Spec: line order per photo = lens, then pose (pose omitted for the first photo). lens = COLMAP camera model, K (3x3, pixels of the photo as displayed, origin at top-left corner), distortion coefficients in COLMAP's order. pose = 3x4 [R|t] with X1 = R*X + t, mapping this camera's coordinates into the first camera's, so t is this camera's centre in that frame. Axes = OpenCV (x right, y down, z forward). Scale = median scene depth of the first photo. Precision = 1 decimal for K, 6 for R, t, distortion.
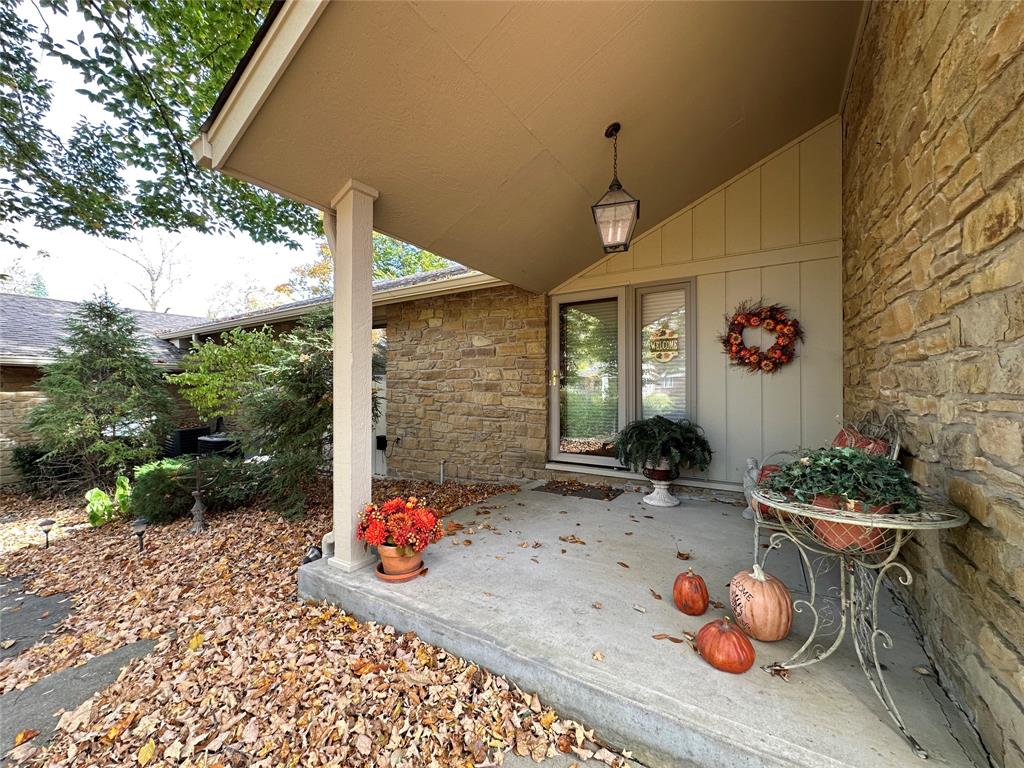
lens RADIAL K [[409.8, 0, 512.7], [0, 409.8, 386.1], [0, 0, 1]] dist [-0.000981, 0.000099]
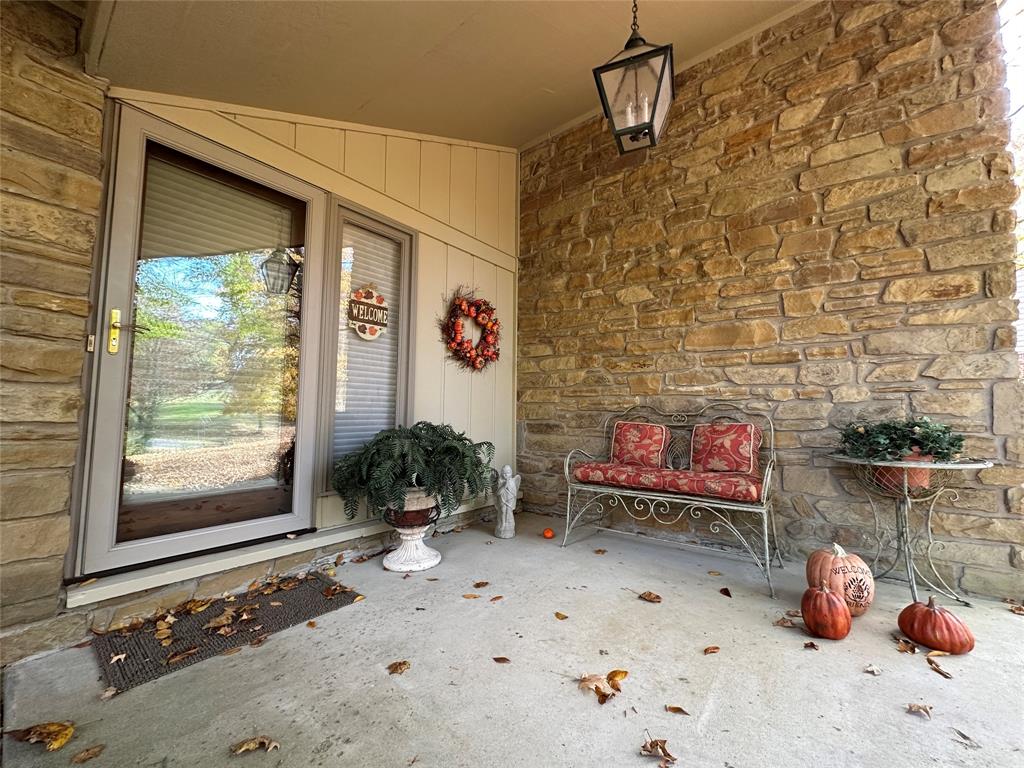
lens RADIAL K [[409.8, 0, 513.4], [0, 409.8, 384.3], [0, 0, 1]] dist [-0.000981, 0.000099]
pose [[0.121035, 0.069385, 0.990220, -0.251445], [-0.016708, 0.997555, -0.067856, 0.054644], [-0.992508, -0.008331, 0.121899, 0.770522]]
